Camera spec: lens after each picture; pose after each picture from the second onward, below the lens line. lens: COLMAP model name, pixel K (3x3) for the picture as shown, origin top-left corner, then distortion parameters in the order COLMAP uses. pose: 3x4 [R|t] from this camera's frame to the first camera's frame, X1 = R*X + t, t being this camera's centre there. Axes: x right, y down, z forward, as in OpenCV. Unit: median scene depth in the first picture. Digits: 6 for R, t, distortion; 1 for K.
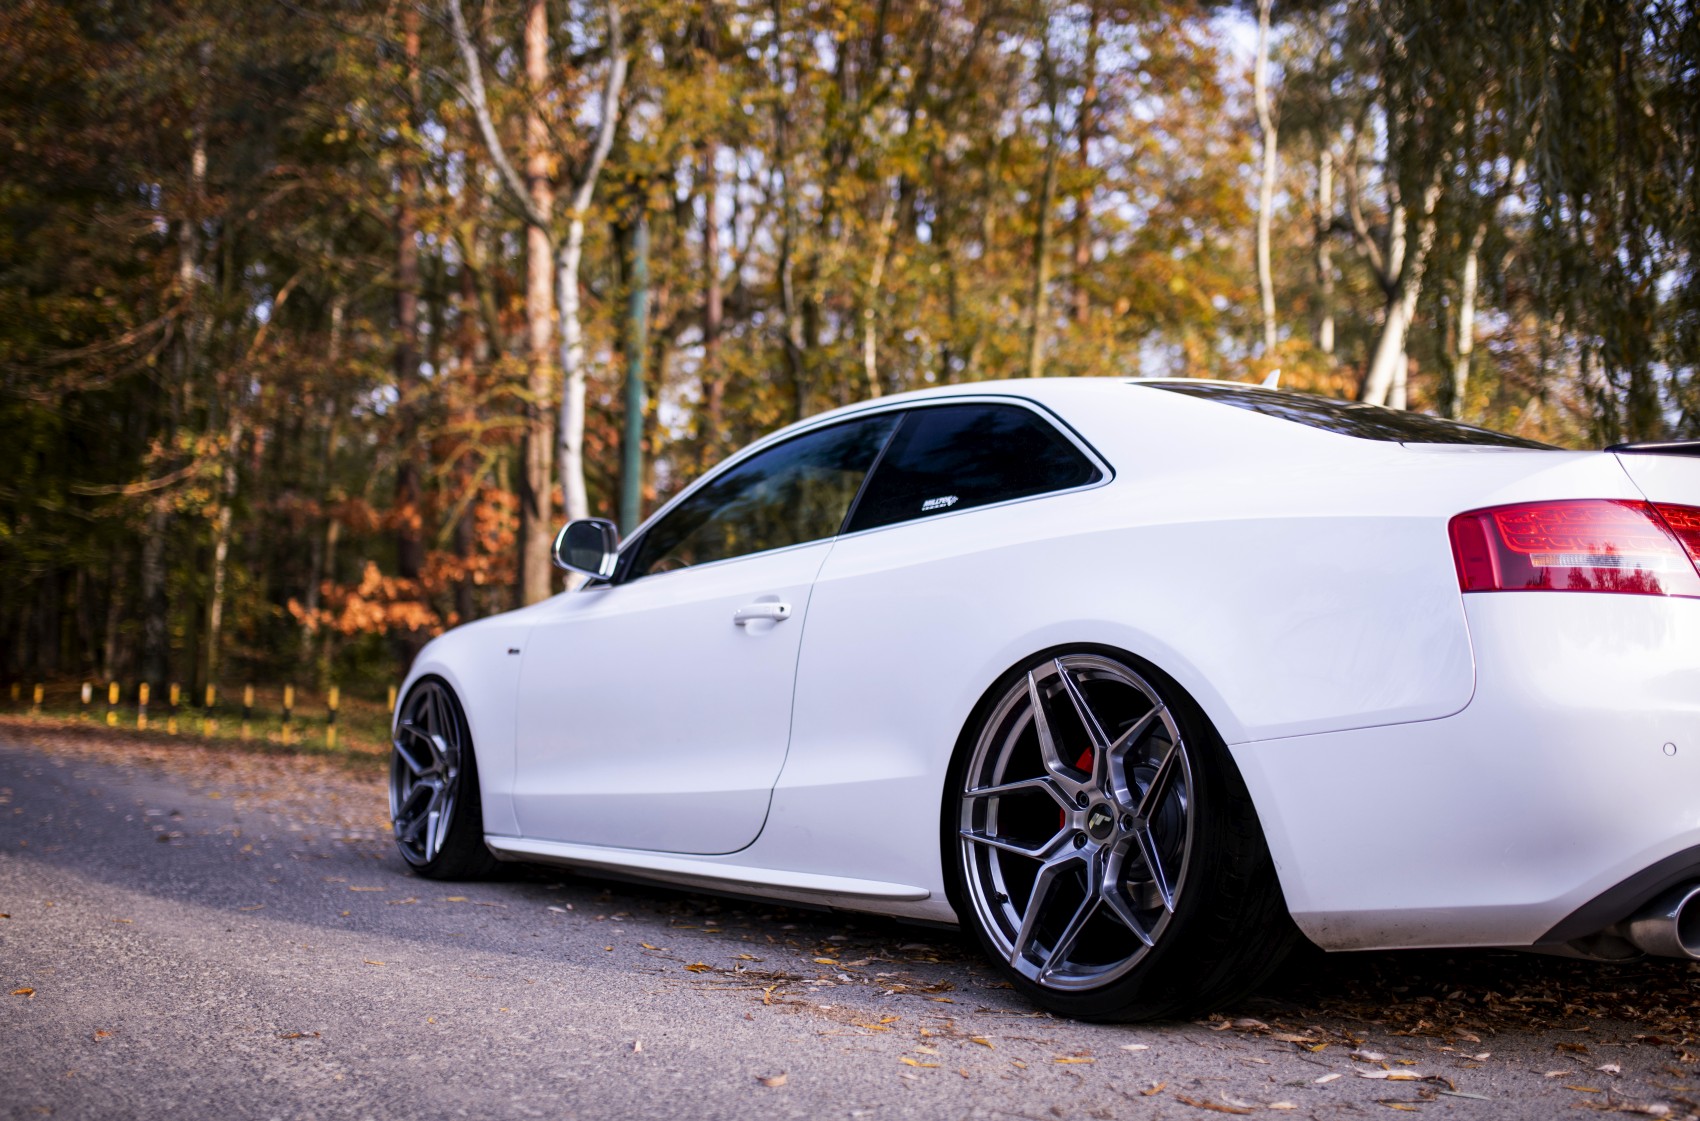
lens RADIAL K [[1706.0, 0, 850.0], [0, 1706.0, 560.5], [0, 0, 1]] dist [0.016463, 0.002984]
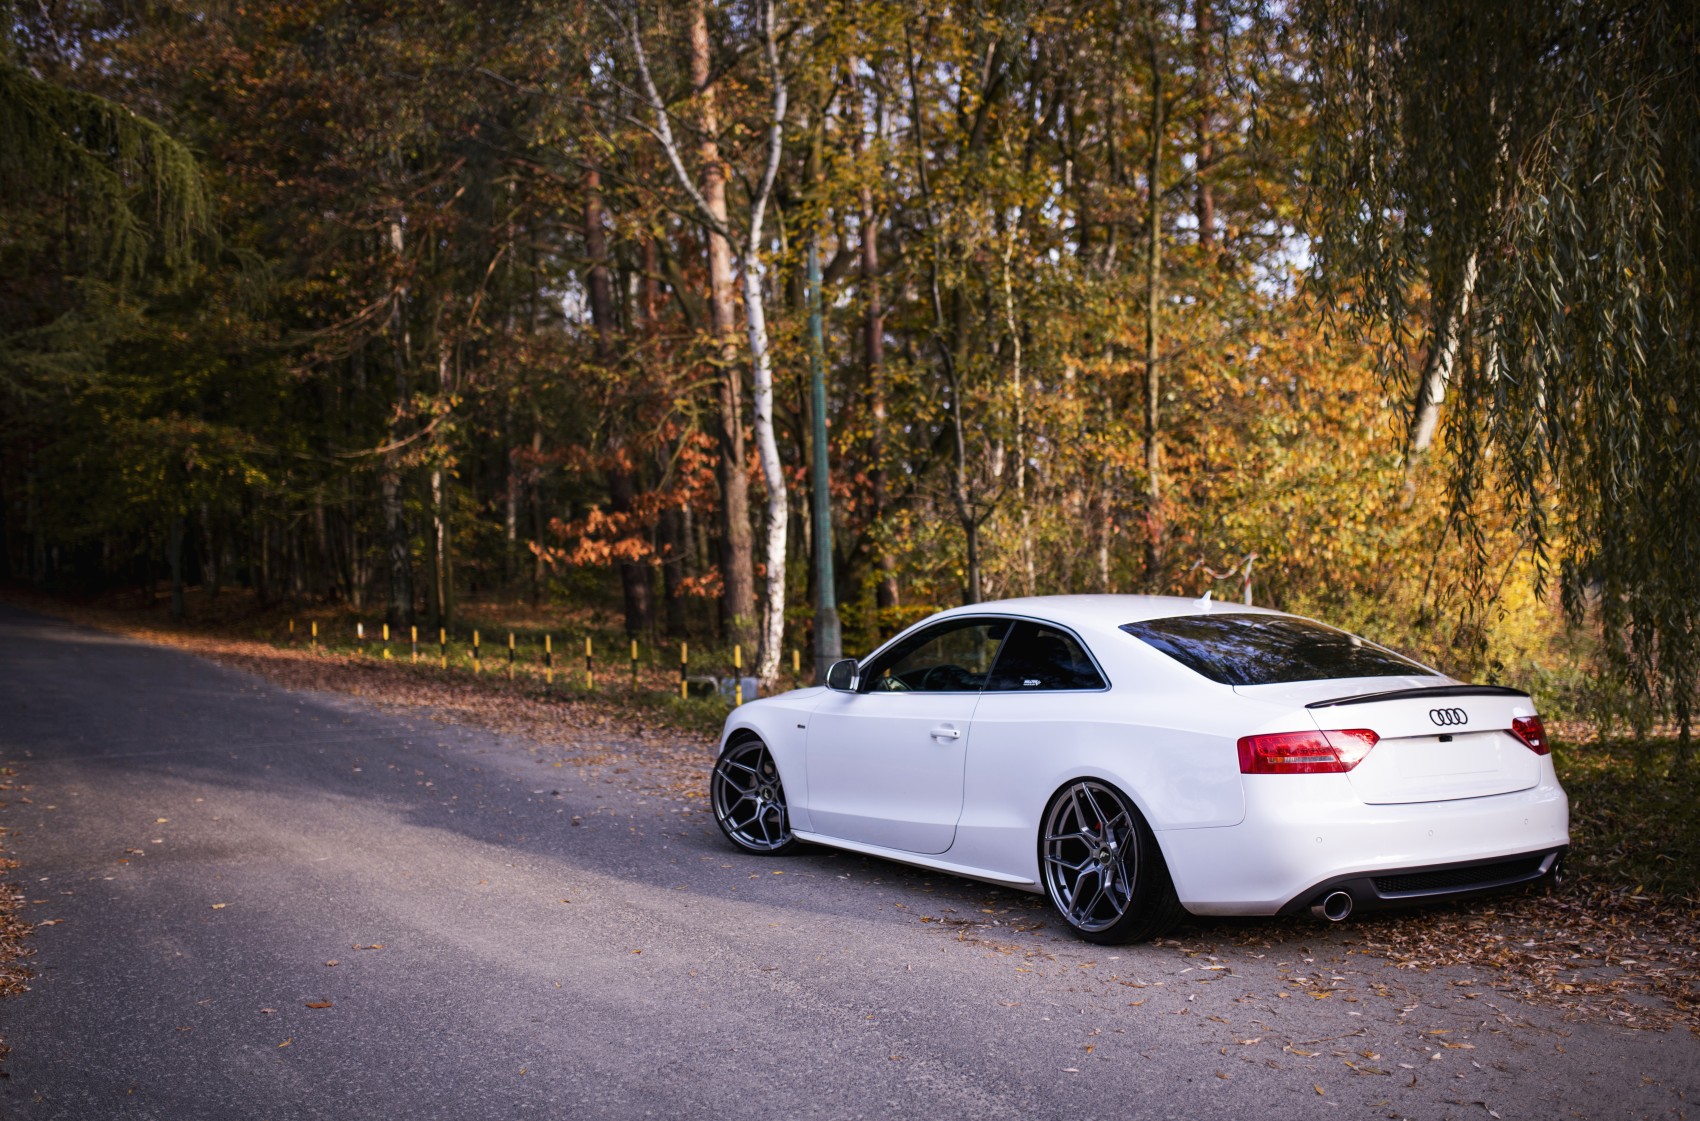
lens RADIAL K [[1710.2, 0, 846.8], [0, 1710.2, 611.6], [0, 0, 1]] dist [-0.030034, -0.009990]
pose [[0.992487, -0.061978, -0.105487, 0.009853], [0.074546, 0.990006, 0.119714, -0.065287], [0.097014, -0.126678, 0.987188, -0.171270]]
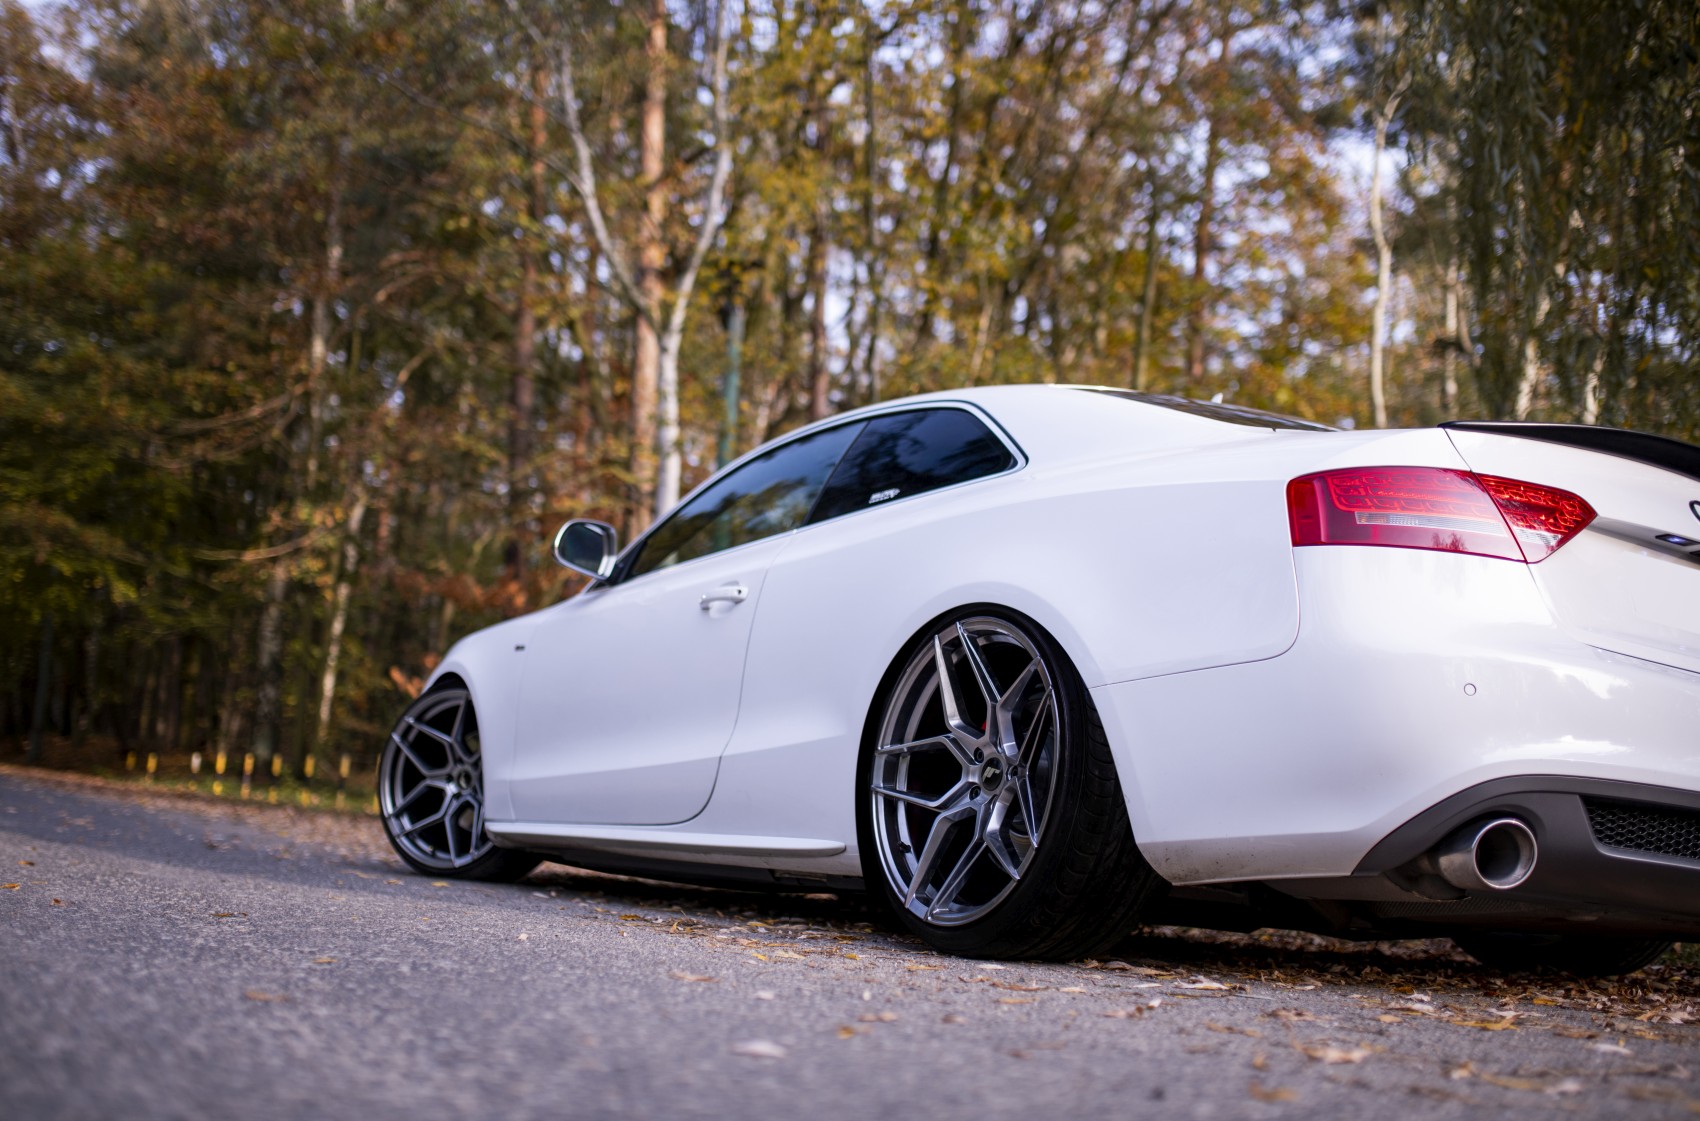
lens RADIAL K [[1684.2, 0, 850.0], [0, 1684.2, 560.5], [0, 0, 1]] dist [0.084673, -0.369171]
pose [[0.997492, 0.037374, -0.060107, 0.016857], [-0.040770, 0.997581, -0.056295, 0.011895], [0.057858, 0.058605, 0.996603, -0.010732]]
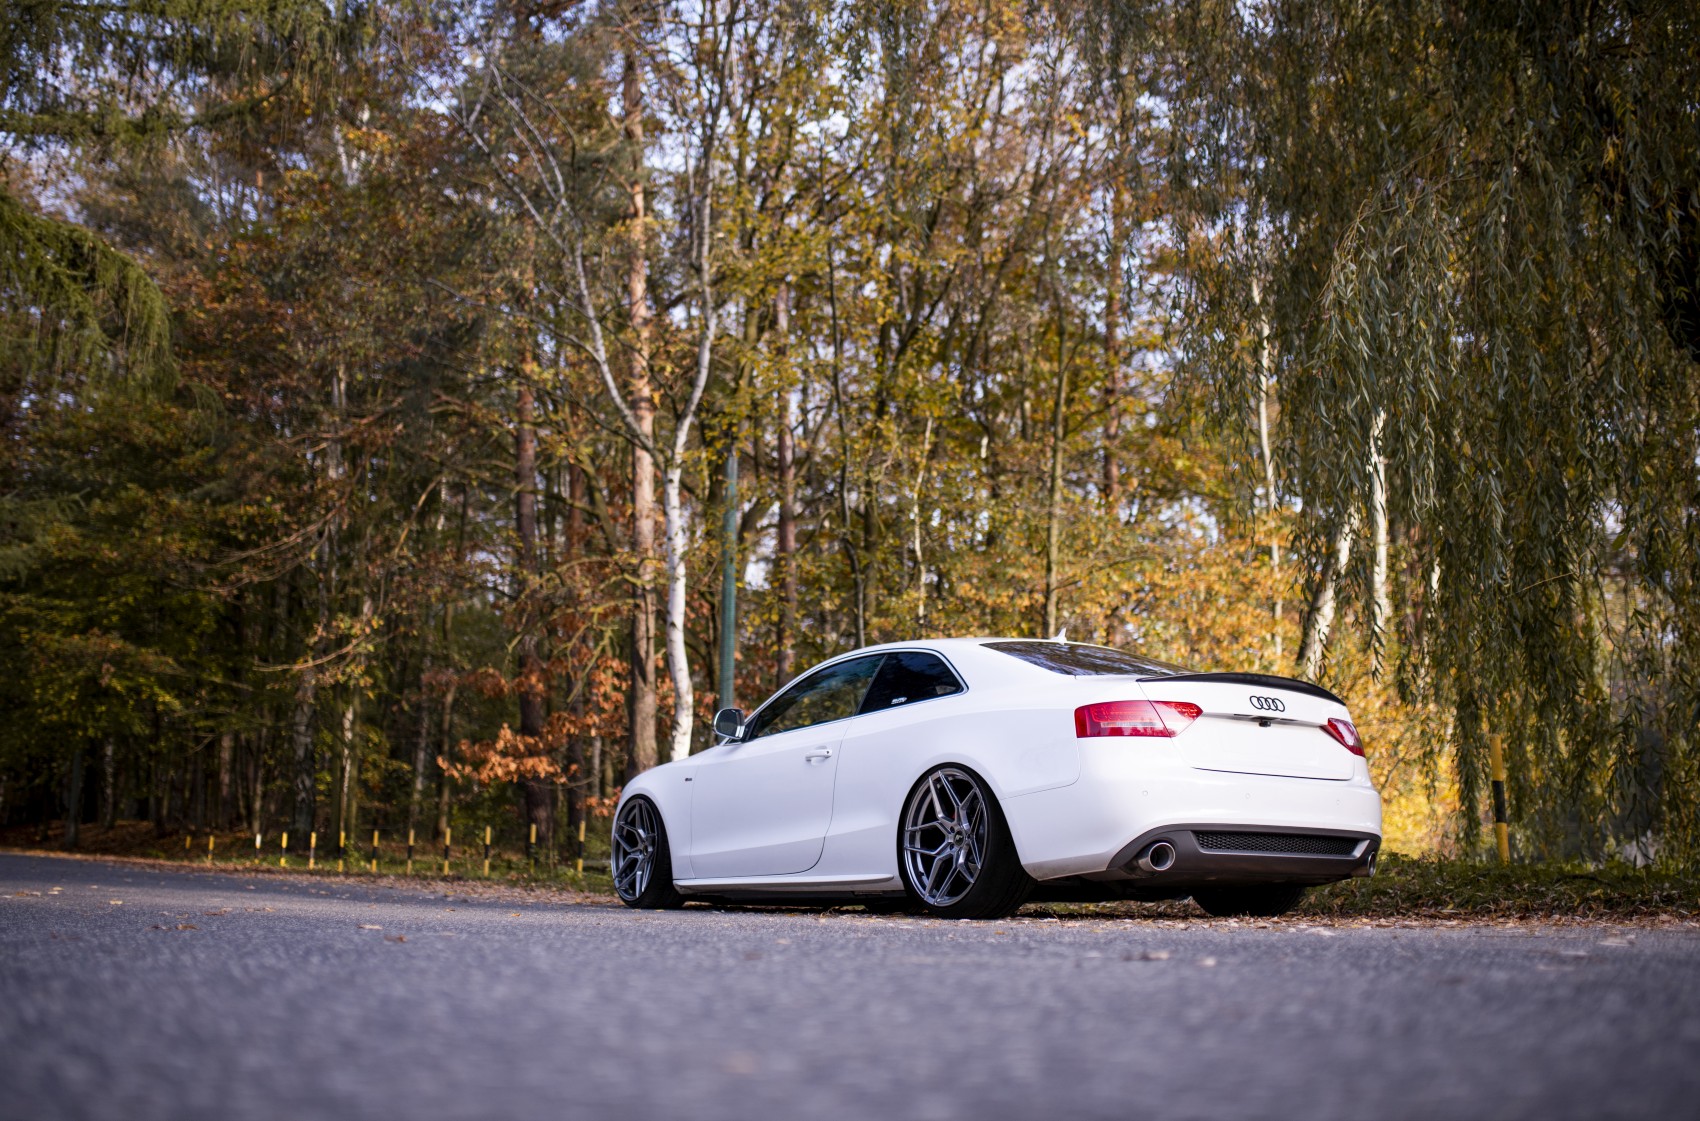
lens RADIAL K [[1710.8, 0, 822.1], [0, 1710.8, 563.1], [0, 0, 1]] dist [-0.037747, 0.005110]
pose [[0.997599, -0.033817, -0.060444, 0.016417], [0.028755, 0.996156, -0.082740, -0.005580], [0.063009, 0.080803, 0.994736, -0.207108]]
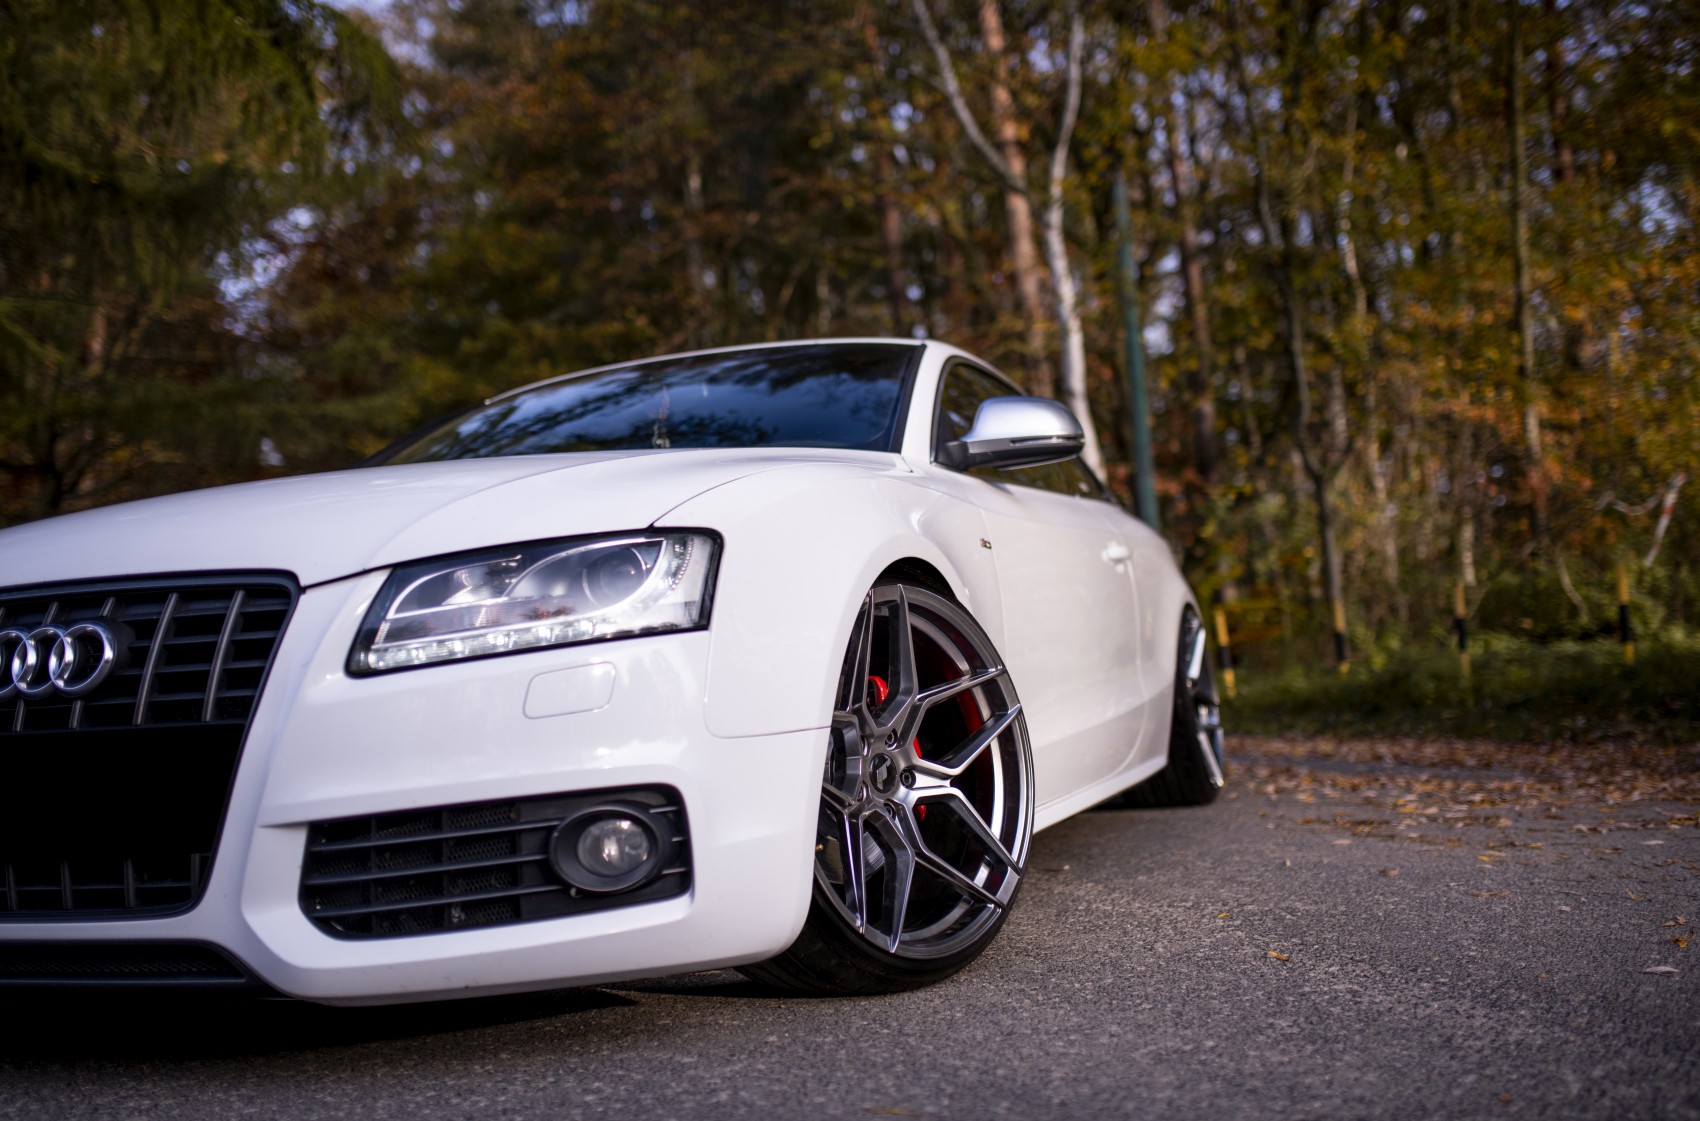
lens RADIAL K [[1738.7, 0, 850.0], [0, 1738.7, 560.5], [0, 0, 1]] dist [-0.130296, 0.223872]
pose [[0.951589, -0.120959, -0.282574, -0.005023], [0.133426, 0.990738, 0.025226, -0.008797], [0.276905, -0.061707, 0.958914, -0.073231]]
